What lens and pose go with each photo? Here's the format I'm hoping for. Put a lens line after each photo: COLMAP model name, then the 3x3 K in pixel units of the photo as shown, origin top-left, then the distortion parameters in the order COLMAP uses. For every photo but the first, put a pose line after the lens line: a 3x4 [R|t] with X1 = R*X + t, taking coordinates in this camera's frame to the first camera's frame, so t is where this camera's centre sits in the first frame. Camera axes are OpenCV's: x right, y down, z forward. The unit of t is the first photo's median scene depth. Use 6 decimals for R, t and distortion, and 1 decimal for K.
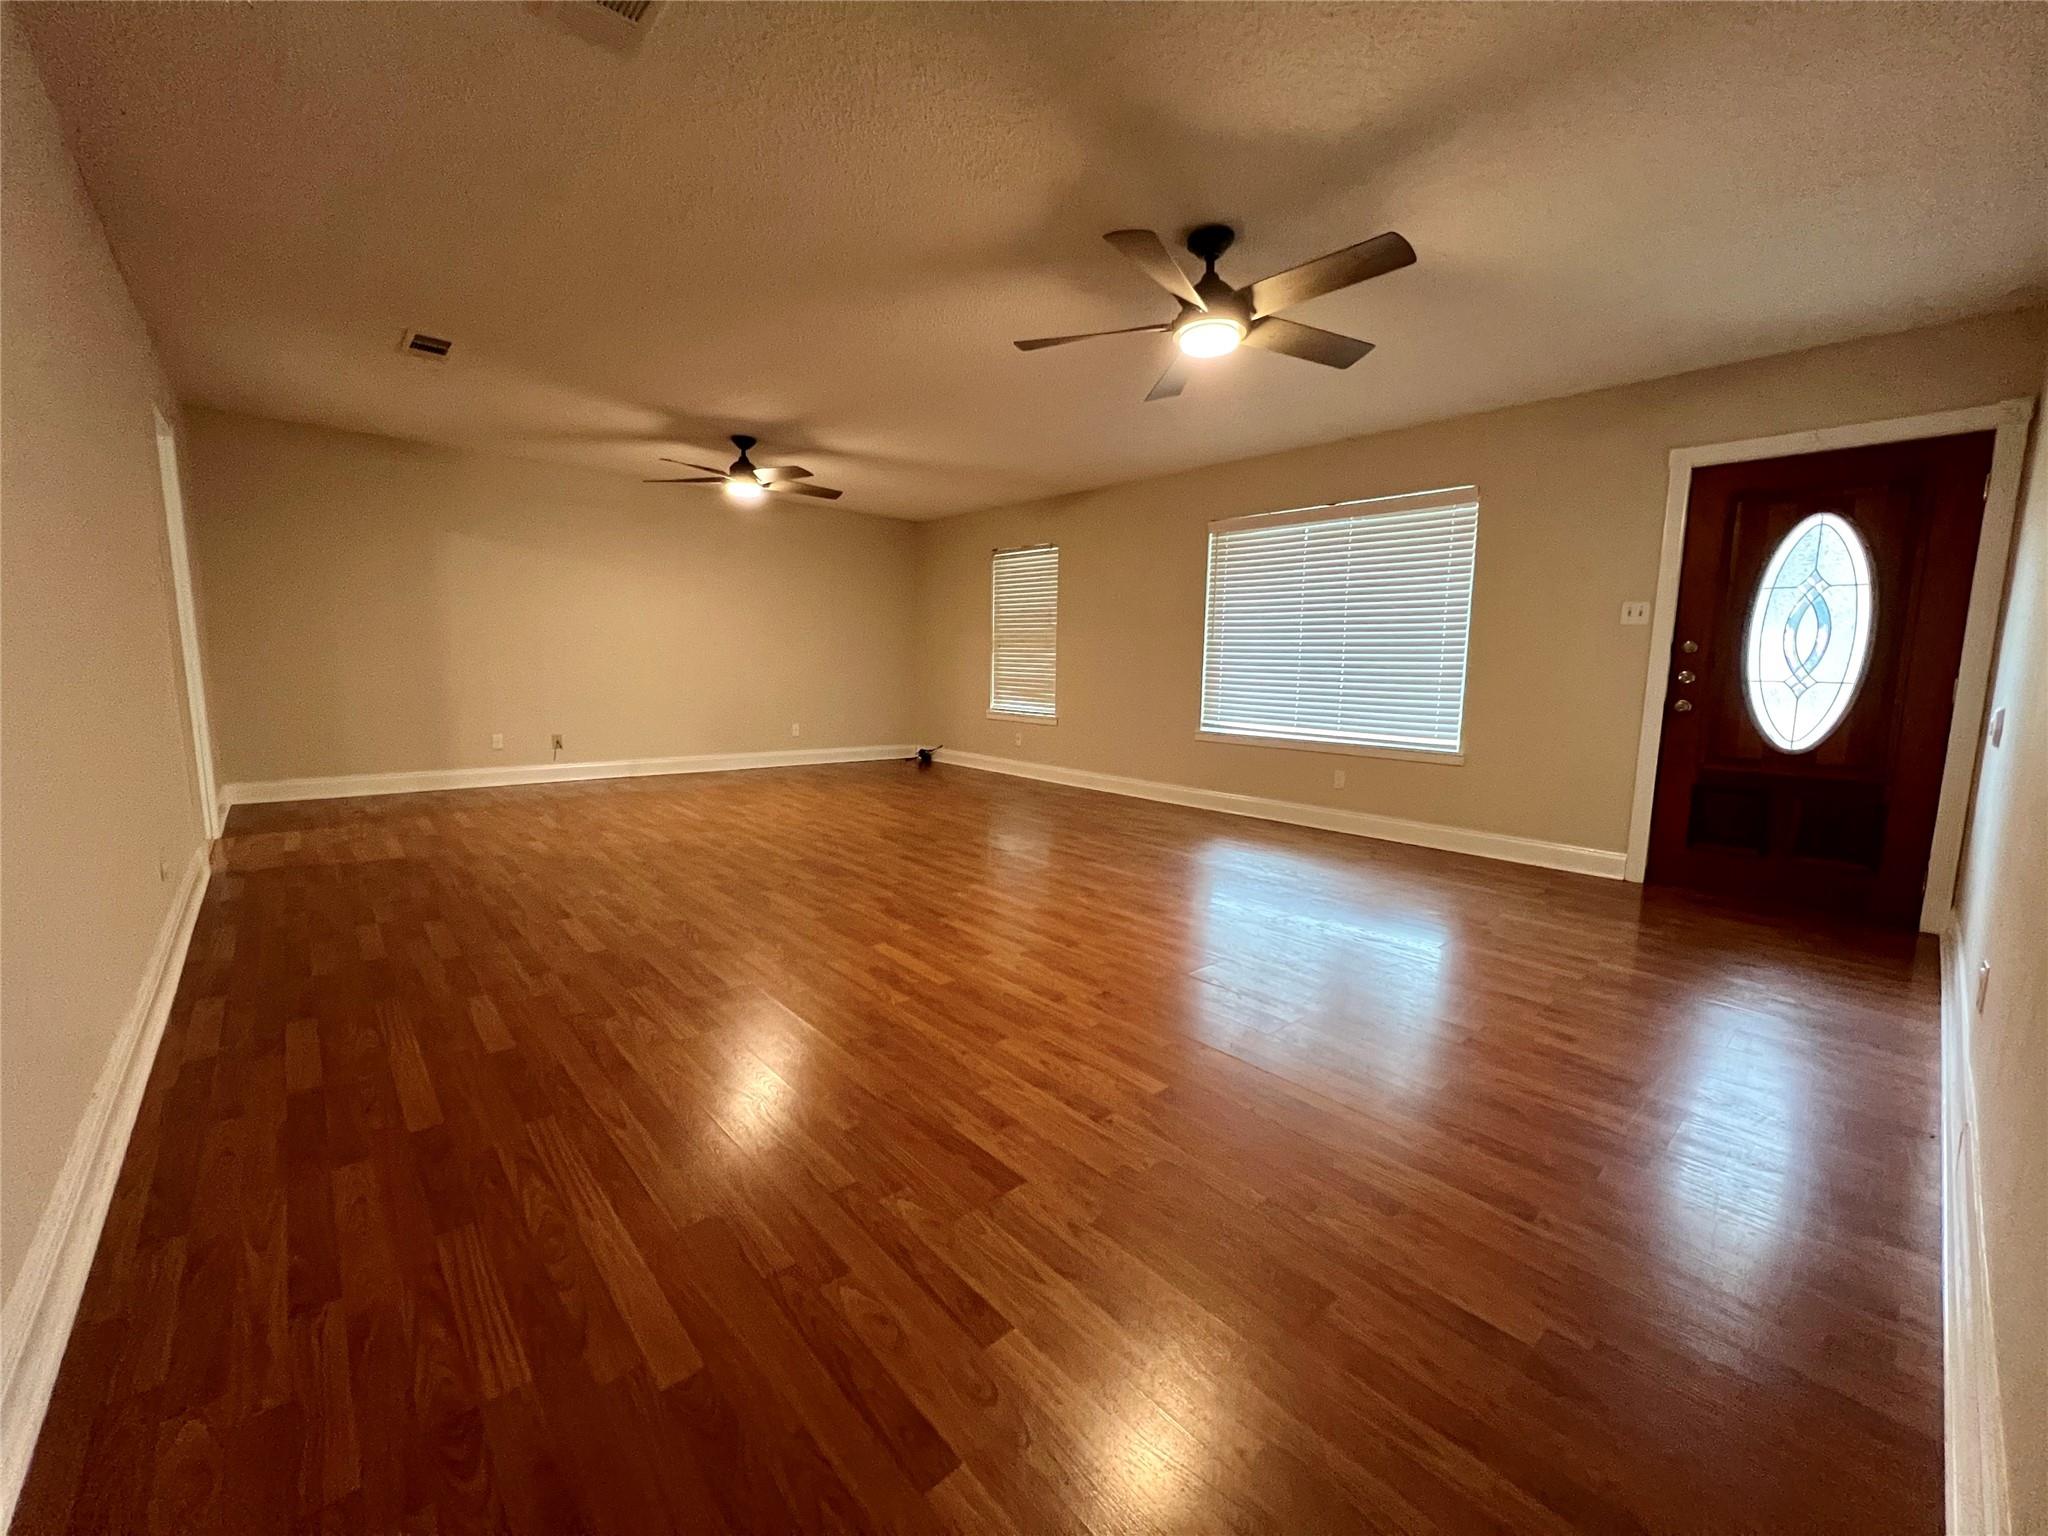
lens RADIAL K [[811.6, 0, 1017.8], [0, 811.6, 754.3], [0, 0, 1]] dist [-0.000790, 0.000322]
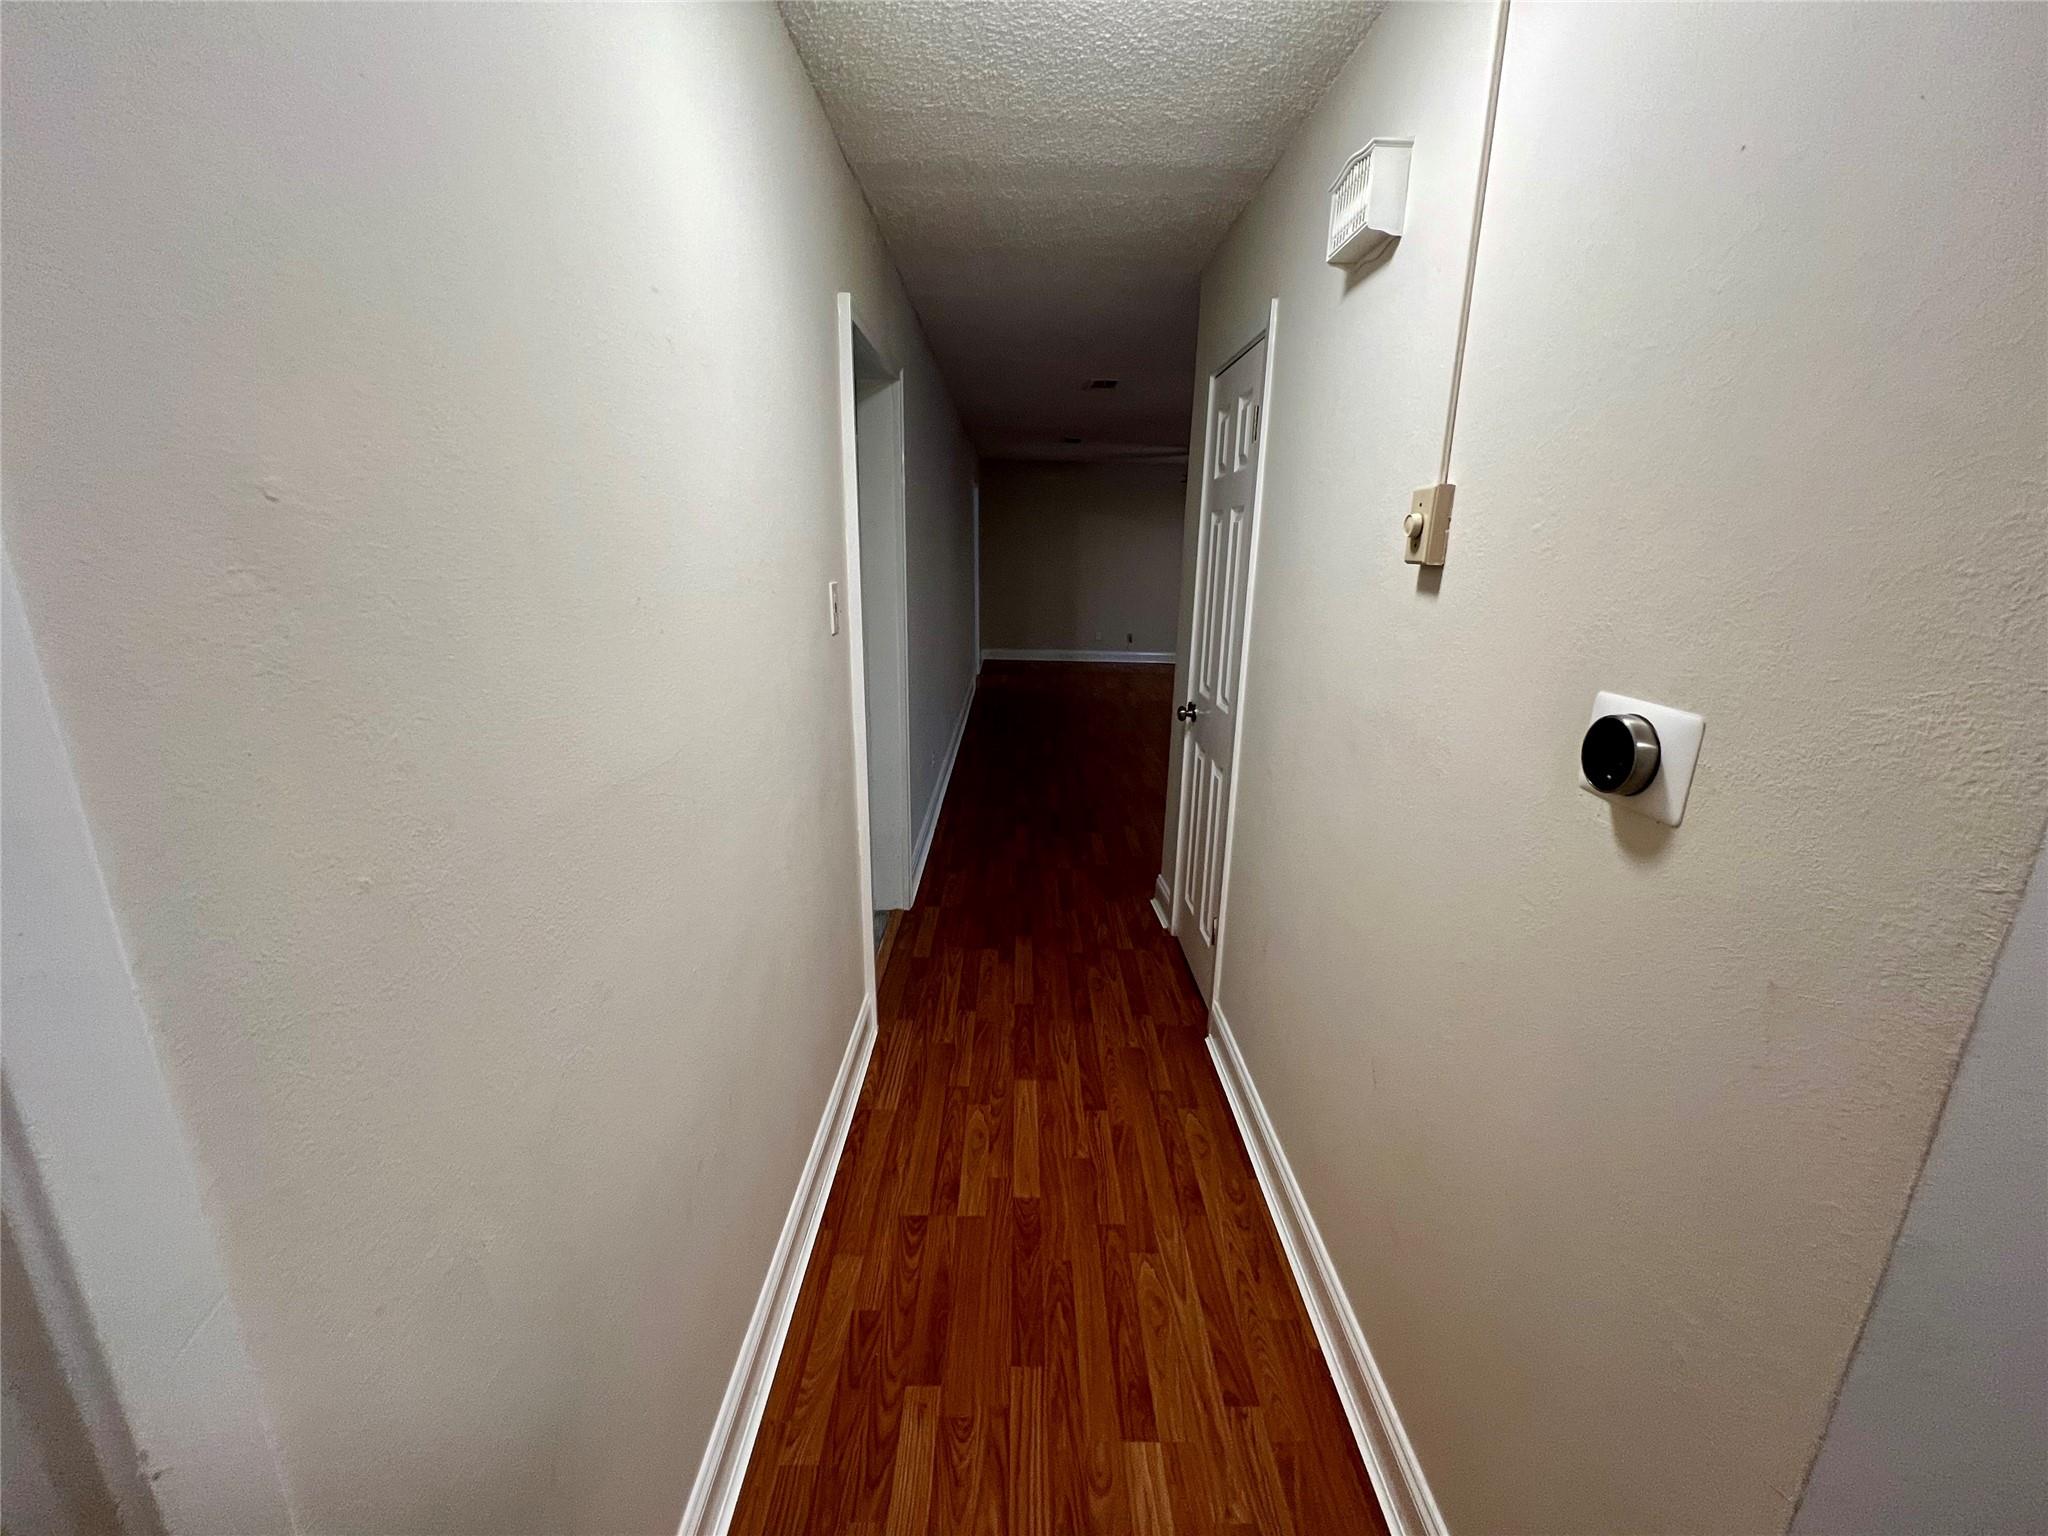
lens RADIAL K [[817.9, 0, 1025.5], [0, 817.9, 766.7], [0, 0, 1]] dist [-0.003671, 0.001092]
pose [[0.744899, 0.170731, -0.644963, 0.483142], [-0.081632, 0.982763, 0.165871, -0.020858], [0.662165, -0.070907, 0.745996, -0.490593]]
